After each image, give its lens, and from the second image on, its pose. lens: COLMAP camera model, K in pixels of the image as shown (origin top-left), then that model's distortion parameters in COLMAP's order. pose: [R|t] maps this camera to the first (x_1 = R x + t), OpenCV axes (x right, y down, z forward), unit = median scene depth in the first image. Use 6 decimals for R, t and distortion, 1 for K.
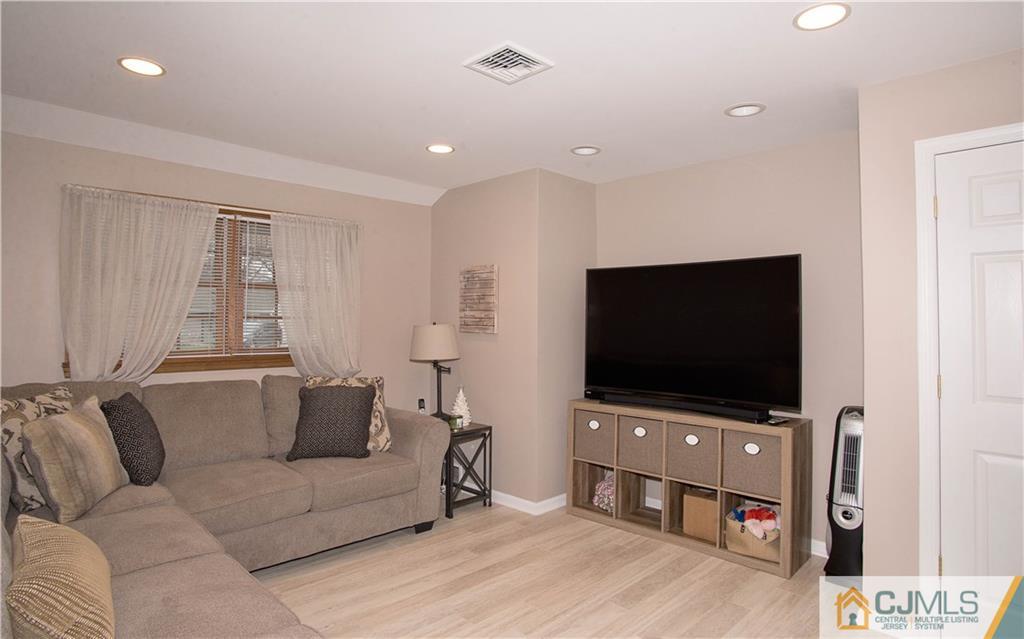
lens RADIAL K [[575.8, 0, 511.0], [0, 575.8, 314.2], [0, 0, 1]] dist [-0.048444, 0.000643]
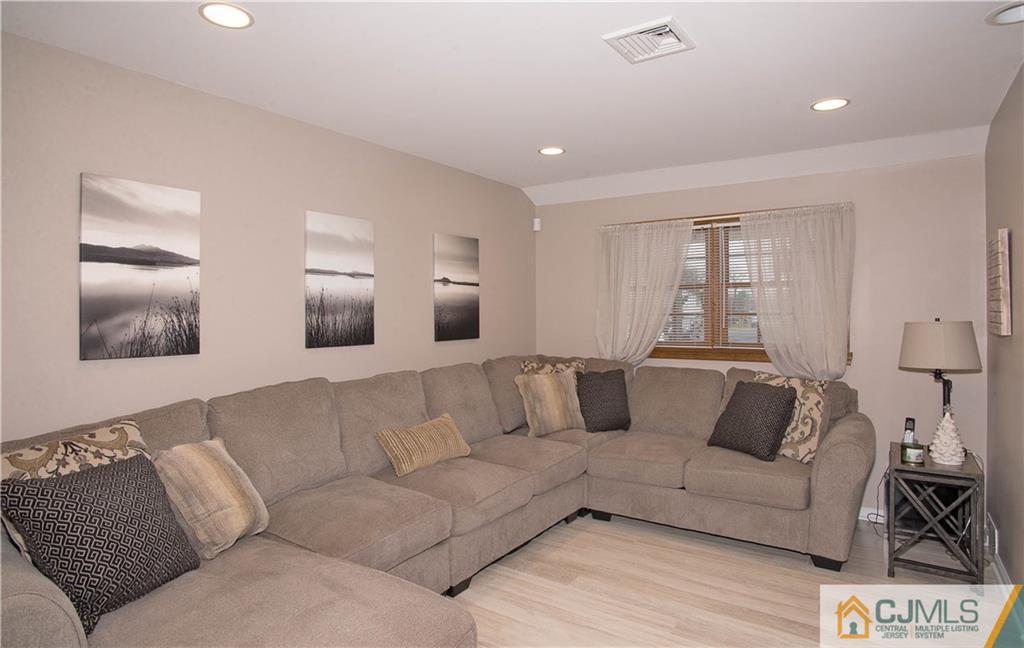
lens RADIAL K [[588.1, 0, 510.7], [0, 588.1, 324.7], [0, 0, 1]] dist [-0.001729, 0.000105]
pose [[0.189557, 0.011824, -0.981799, 0.642371], [0.016024, 0.999757, 0.015134, 0.002807], [0.981739, -0.018601, 0.189322, 0.416133]]
